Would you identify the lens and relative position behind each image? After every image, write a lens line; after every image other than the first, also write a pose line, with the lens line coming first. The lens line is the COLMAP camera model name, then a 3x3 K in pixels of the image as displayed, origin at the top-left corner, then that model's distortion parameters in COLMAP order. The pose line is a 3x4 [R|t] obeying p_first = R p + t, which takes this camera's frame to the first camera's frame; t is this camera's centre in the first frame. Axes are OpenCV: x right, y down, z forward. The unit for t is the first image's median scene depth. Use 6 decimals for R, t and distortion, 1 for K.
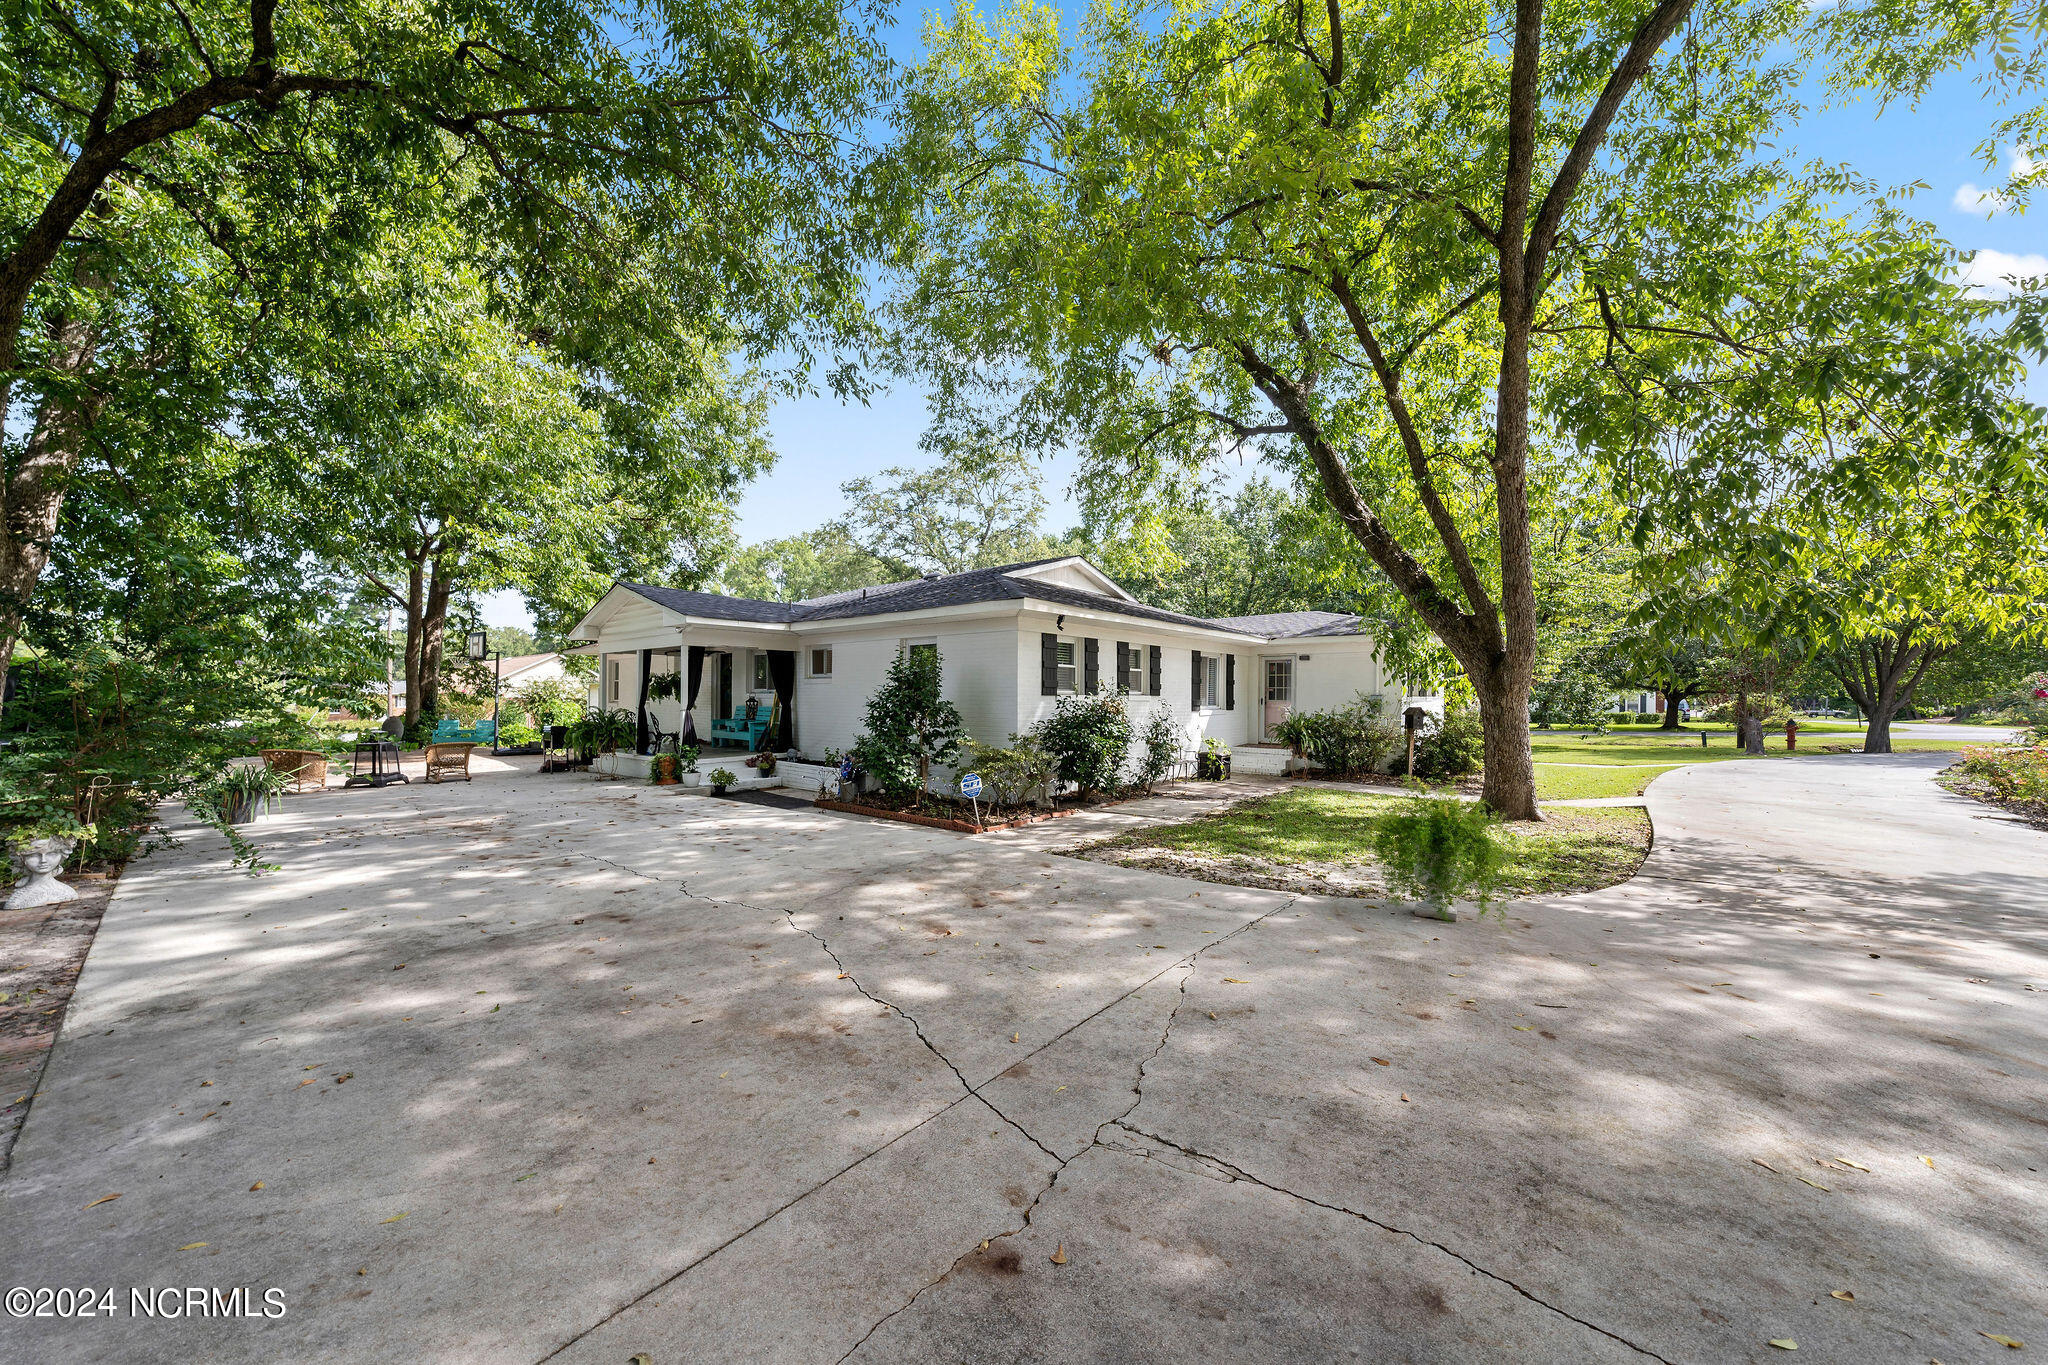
lens RADIAL K [[699.1, 0, 1018.7], [0, 699.1, 702.0], [0, 0, 1]] dist [-0.000402, 0.000192]
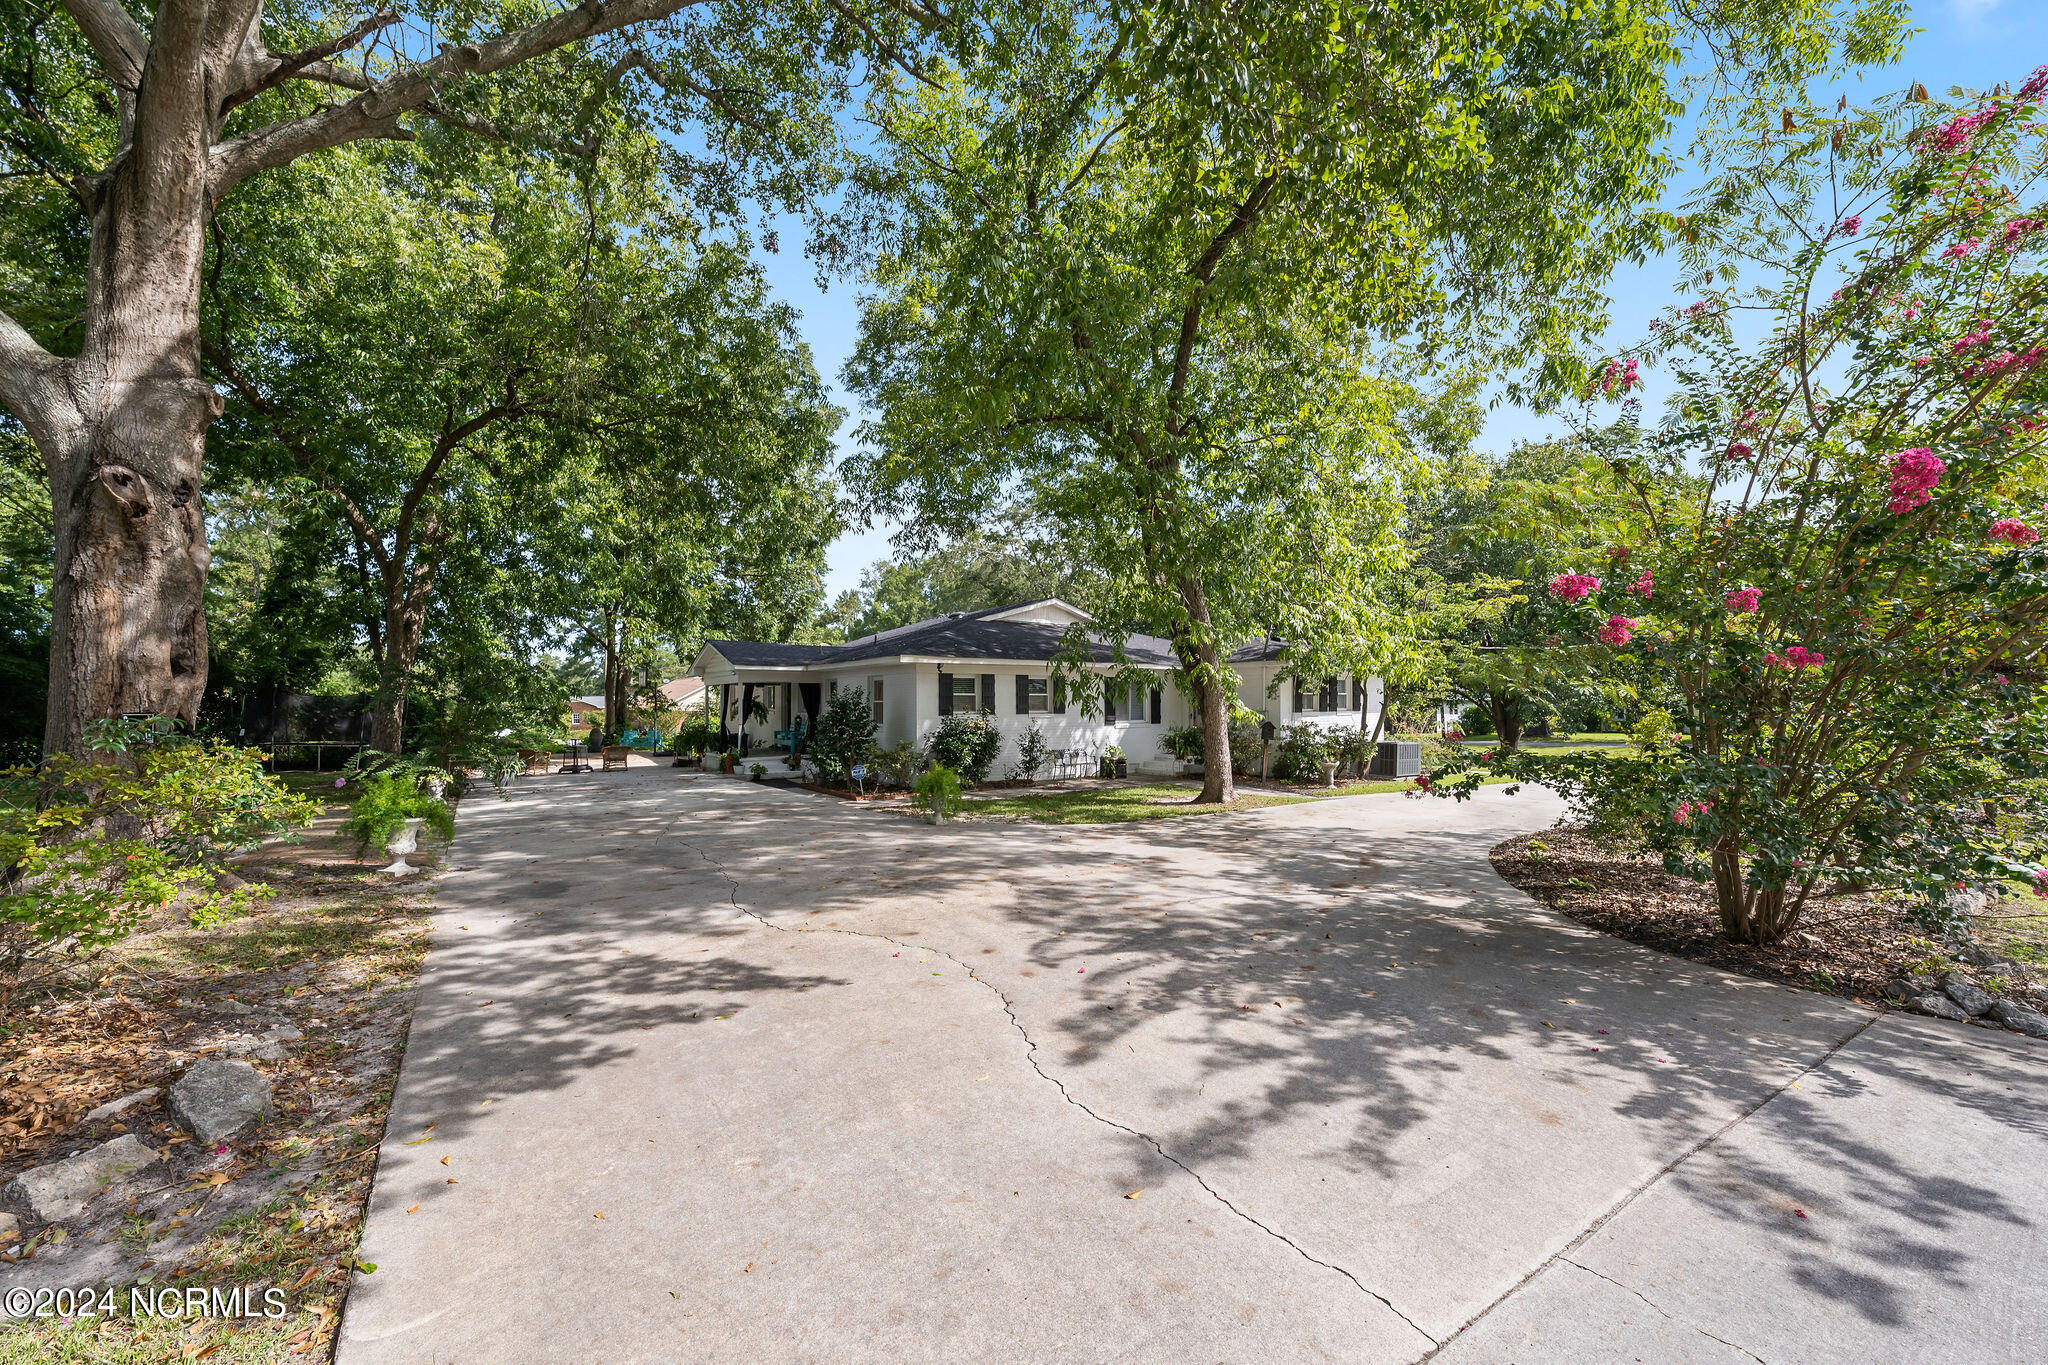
lens RADIAL K [[759.5, 0, 1025.2], [0, 759.5, 704.7], [0, 0, 1]] dist [0.000041, -0.000031]
pose [[0.968837, -0.007662, -0.247579, 0.480971], [0.006547, 0.999964, -0.005327, -0.018387], [0.247611, 0.003540, 0.968853, -0.403543]]
